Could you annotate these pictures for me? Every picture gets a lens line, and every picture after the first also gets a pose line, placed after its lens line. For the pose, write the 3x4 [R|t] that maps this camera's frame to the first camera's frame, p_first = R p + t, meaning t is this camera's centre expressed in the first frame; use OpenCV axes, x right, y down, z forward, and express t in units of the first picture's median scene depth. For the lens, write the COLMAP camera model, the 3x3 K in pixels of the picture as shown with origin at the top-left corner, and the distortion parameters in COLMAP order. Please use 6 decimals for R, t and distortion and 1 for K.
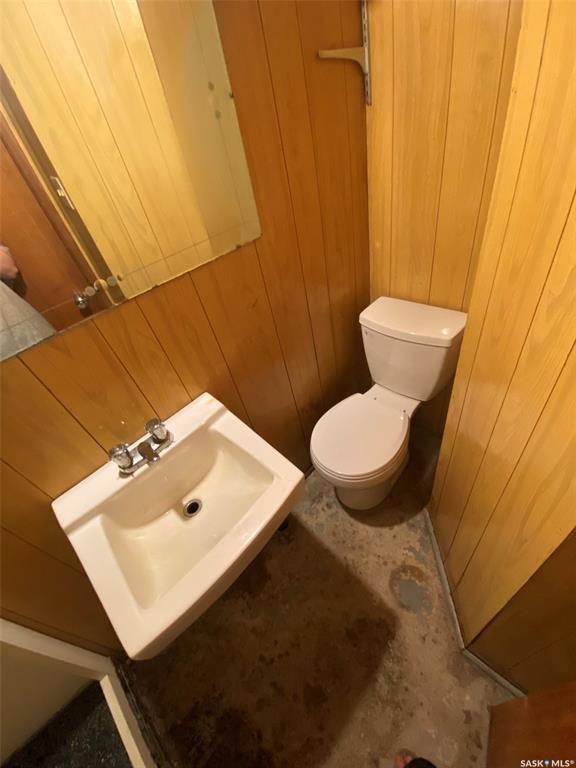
lens RADIAL K [[311.1, 0, 288.0], [0, 311.1, 384.0], [0, 0, 1]] dist [-0.010727, -0.000502]
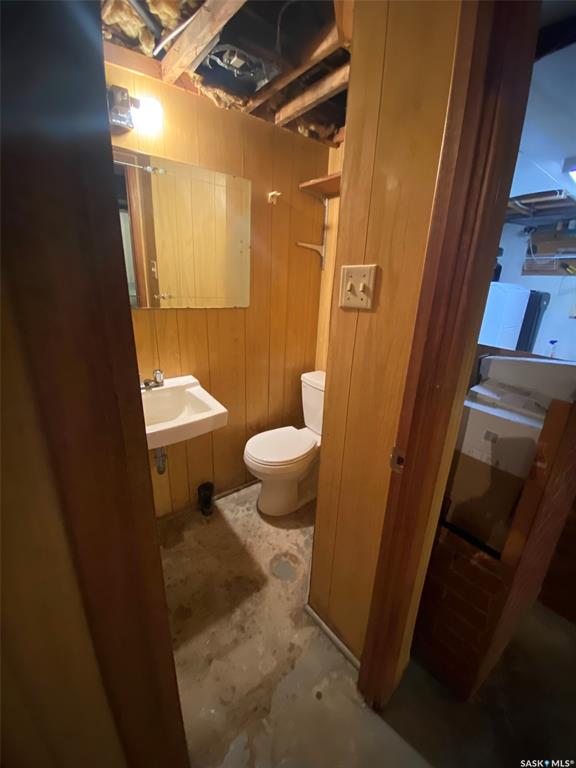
lens RADIAL K [[311.1, 0, 288.0], [0, 311.1, 384.0], [0, 0, 1]] dist [-0.010727, -0.000502]
pose [[0.965591, 0.255089, -0.050637, 0.298321], [-0.255209, 0.891966, -0.373182, 0.493487], [-0.050028, 0.373265, 0.926375, -0.502201]]
